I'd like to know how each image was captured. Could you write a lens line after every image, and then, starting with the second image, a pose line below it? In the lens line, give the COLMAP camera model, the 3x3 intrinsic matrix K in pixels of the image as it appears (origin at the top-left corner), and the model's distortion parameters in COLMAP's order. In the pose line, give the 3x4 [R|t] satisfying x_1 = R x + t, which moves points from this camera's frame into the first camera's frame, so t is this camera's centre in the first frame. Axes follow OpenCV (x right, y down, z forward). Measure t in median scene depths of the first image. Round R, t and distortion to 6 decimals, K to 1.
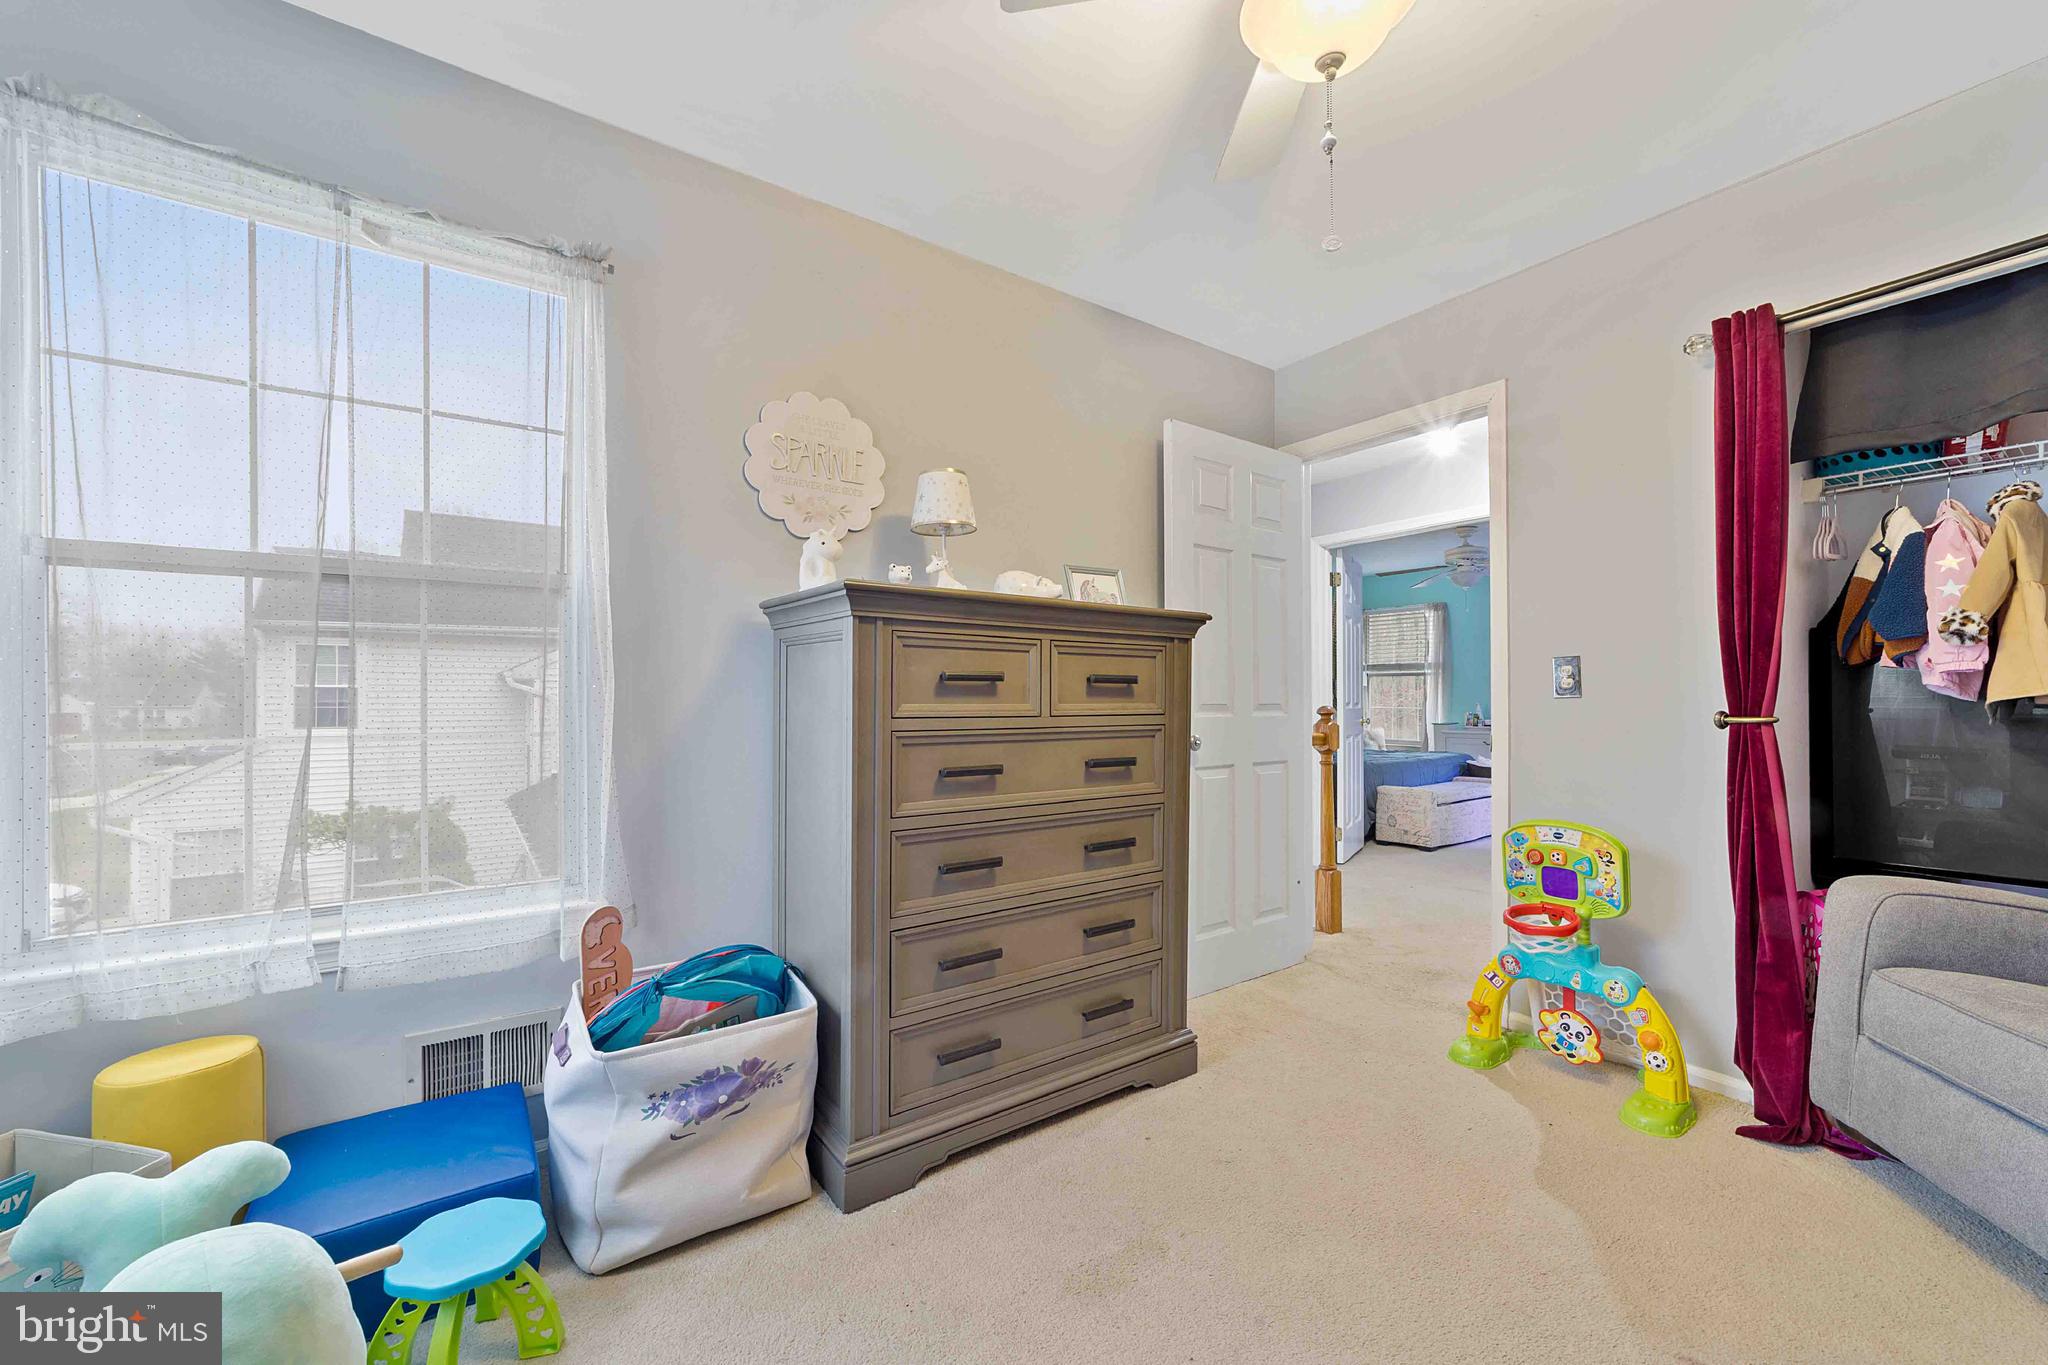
lens RADIAL K [[793.8, 0, 1027.0], [0, 793.8, 693.0], [0, 0, 1]] dist [-0.004203, 0.001243]
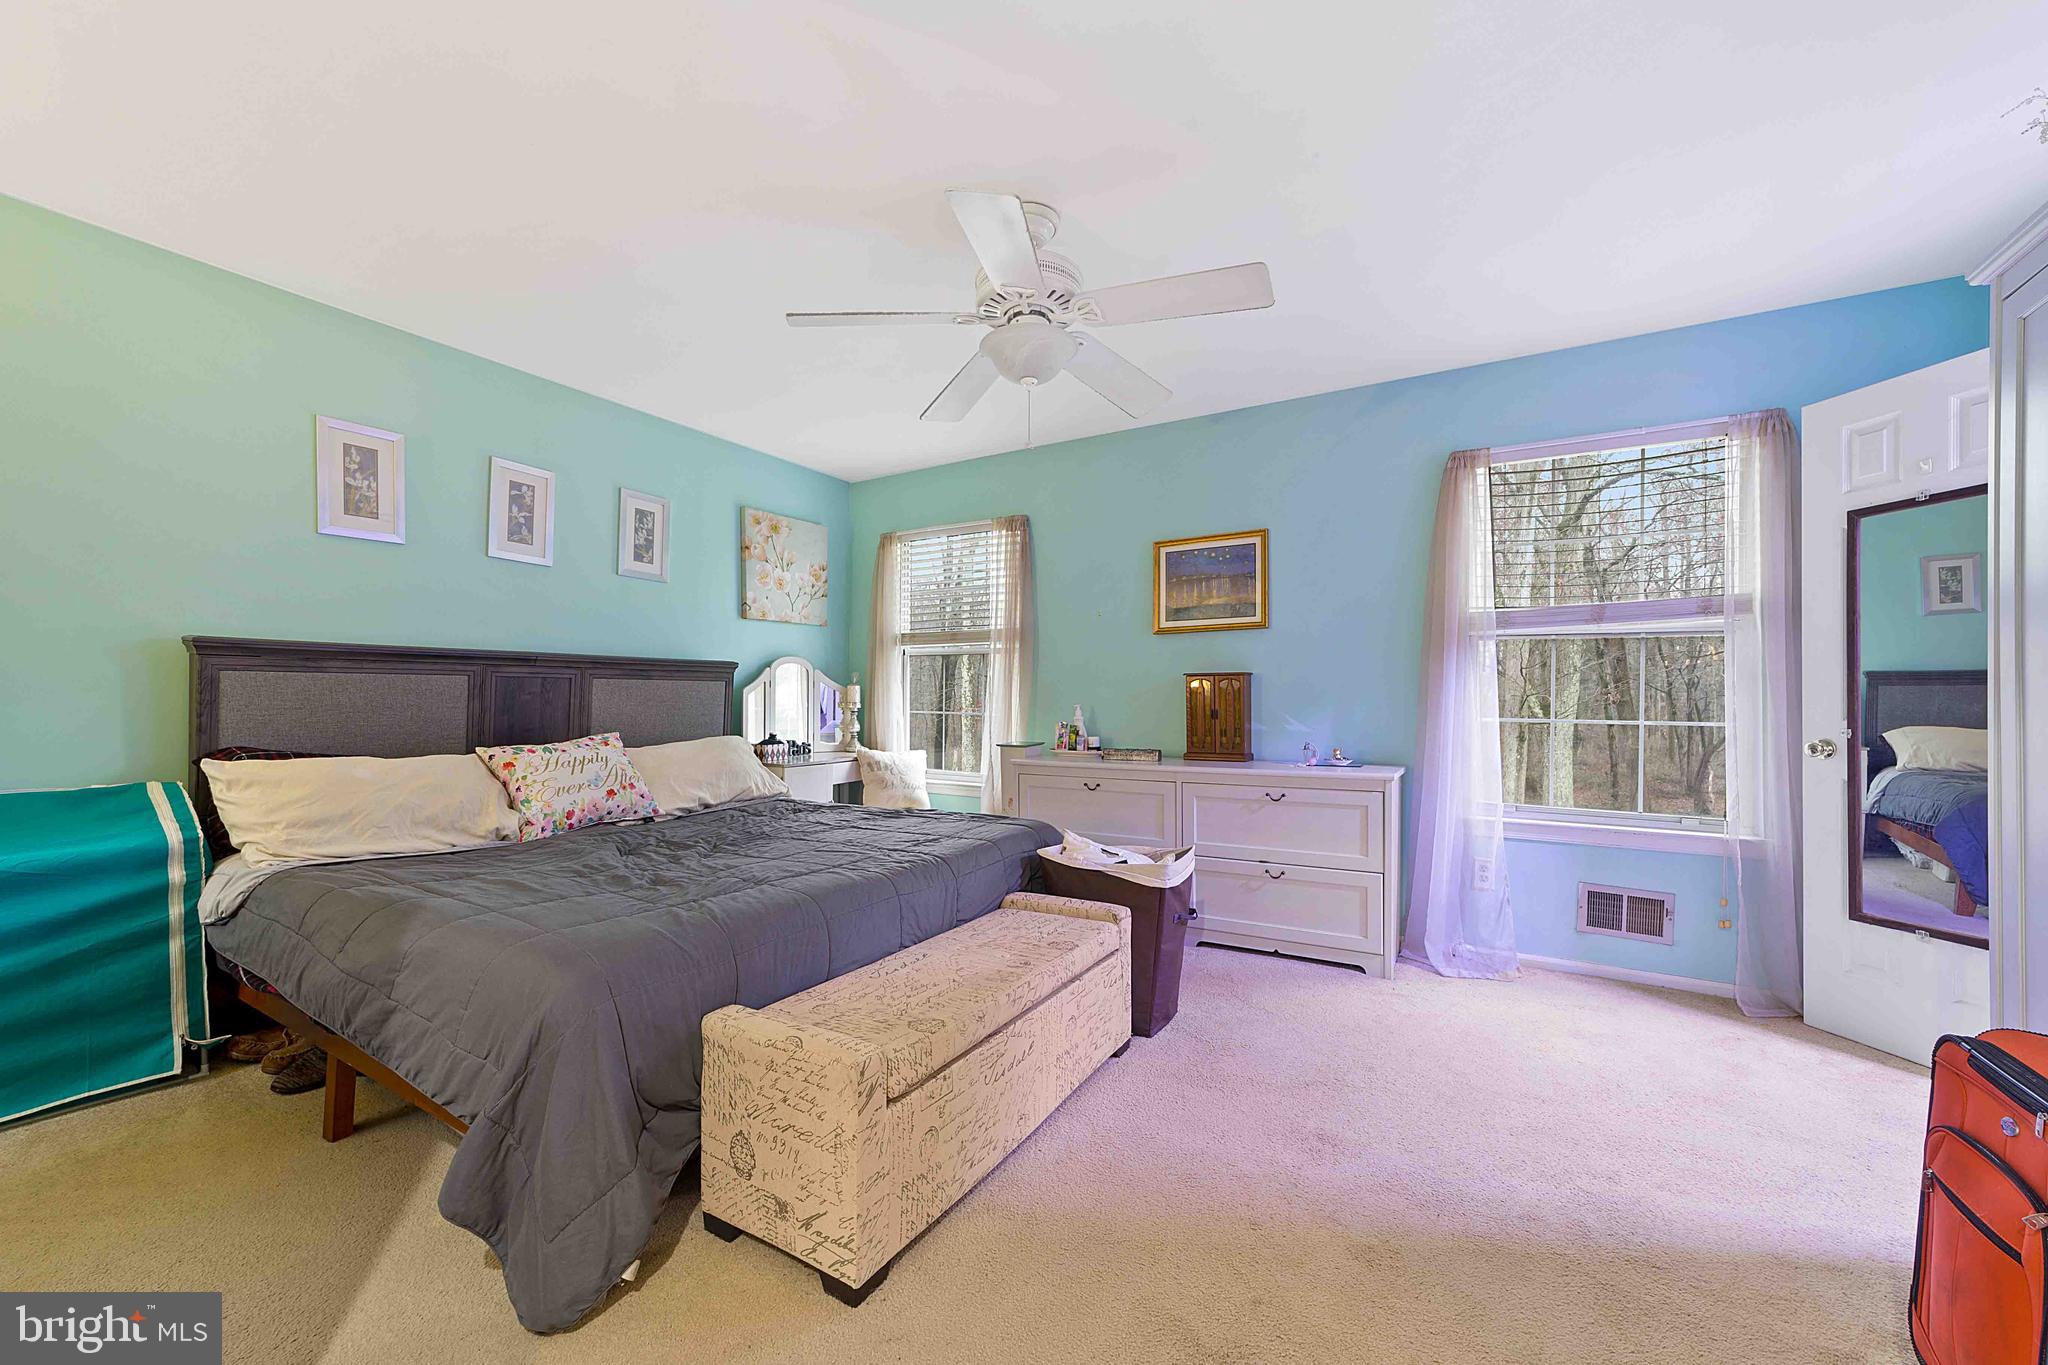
lens RADIAL K [[793.8, 0, 1002.4], [0, 793.8, 709.2], [0, 0, 1]] dist [-0.004203, 0.001243]
pose [[0.923850, -0.001708, 0.382752, 0.311348], [-0.004204, 0.999884, 0.014609, 0.007322], [-0.382733, -0.015105, 0.923736, 0.516048]]
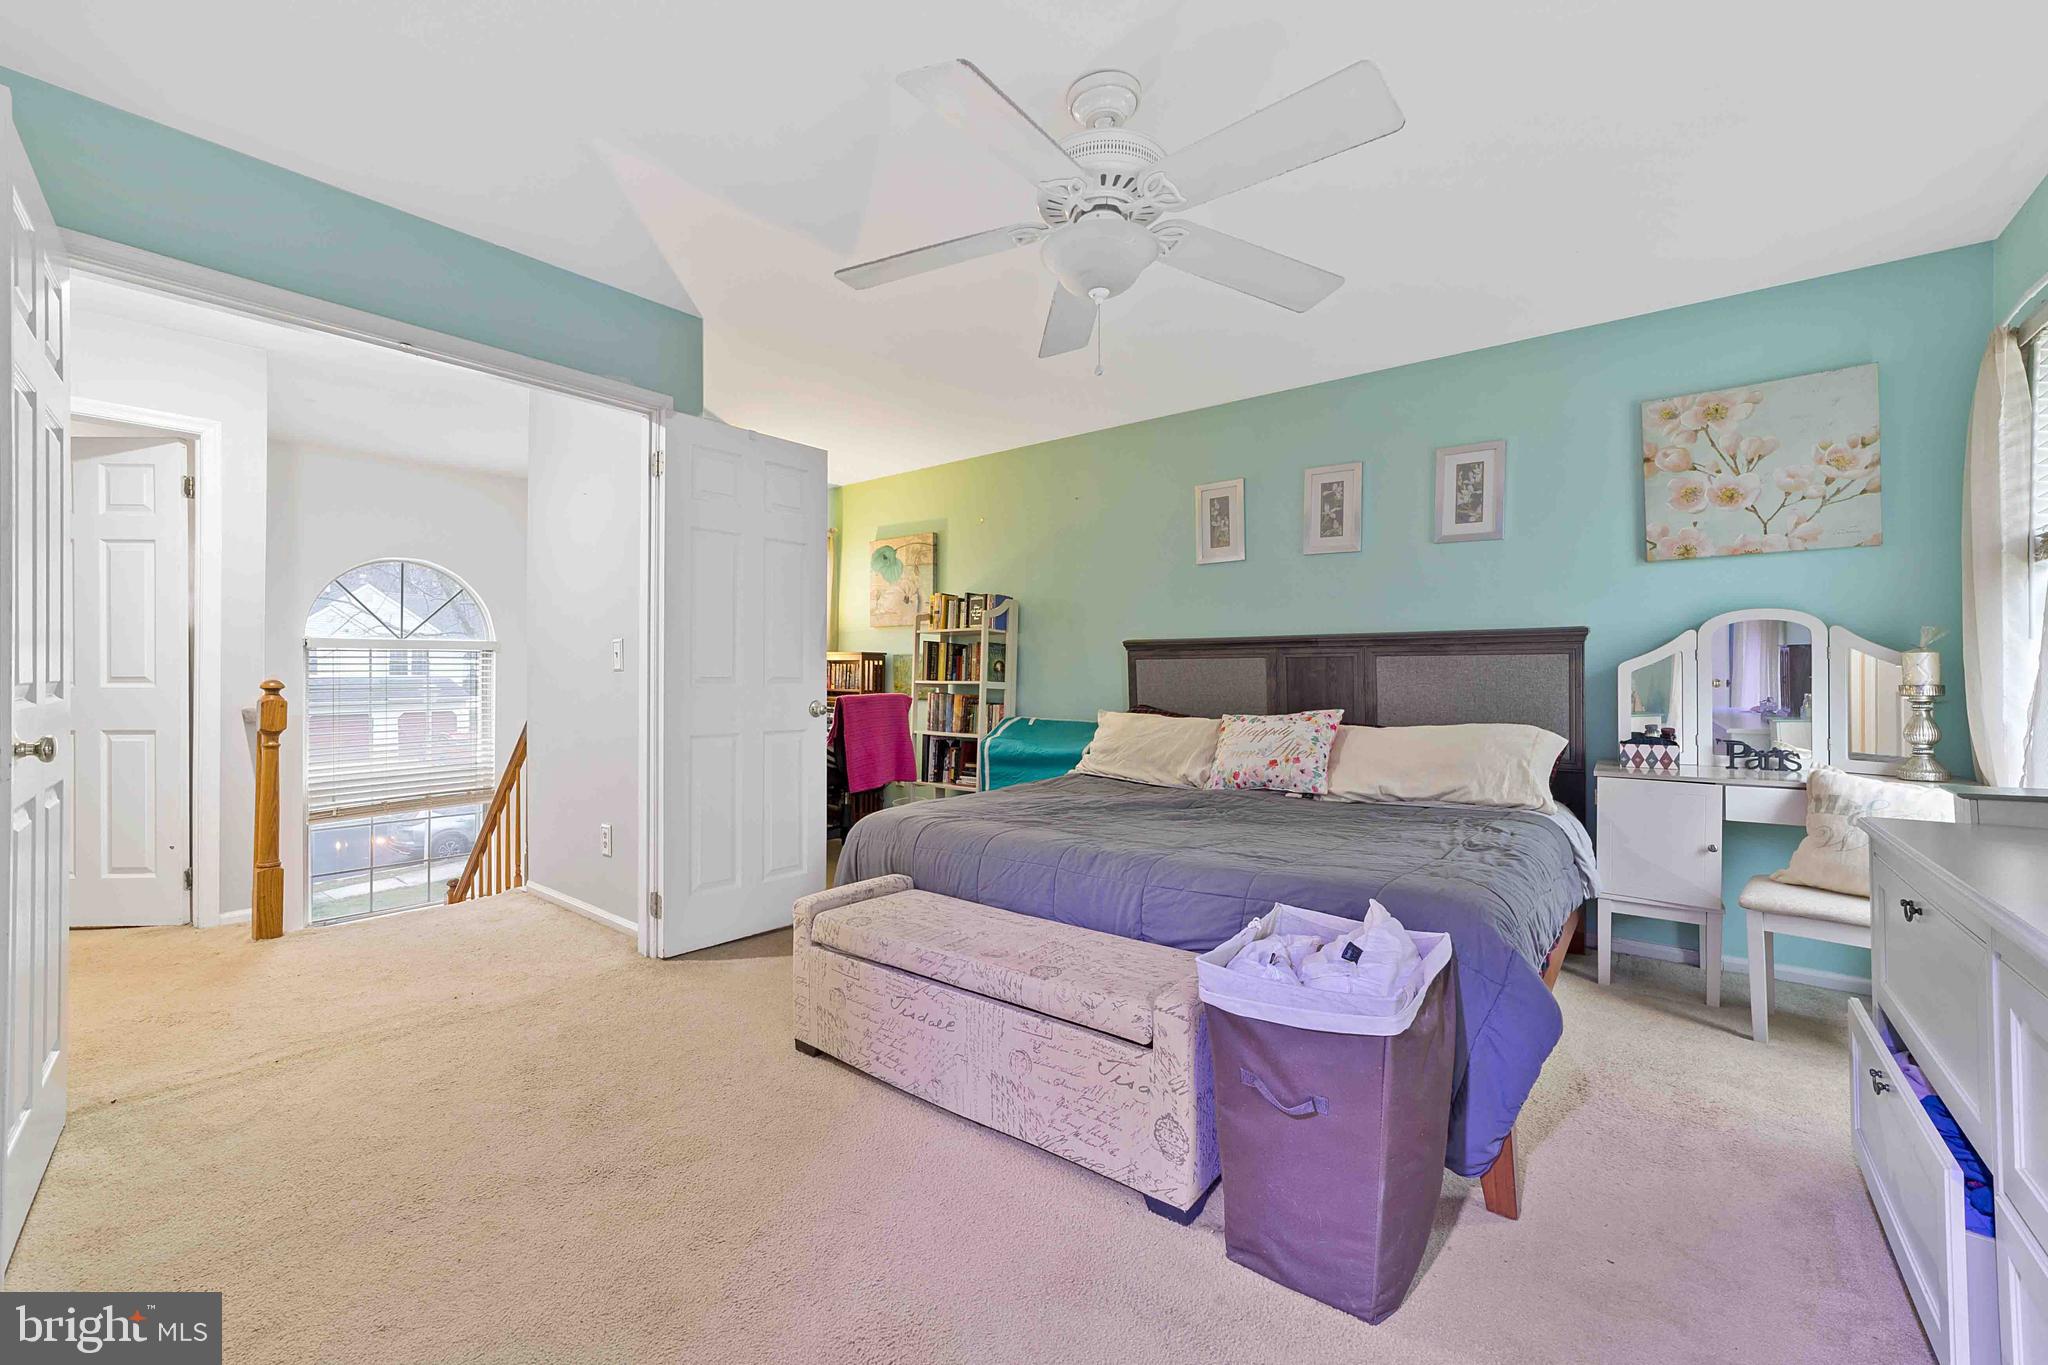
lens RADIAL K [[860.3, 0, 1015.7], [0, 860.3, 683.4], [0, 0, 1]] dist [-0.001628, 0.000190]
pose [[0.270480, 0.010793, -0.962665, 0.653800], [0.000232, 0.999936, 0.011276, 0.007237], [0.962726, -0.003274, 0.270460, 0.676995]]
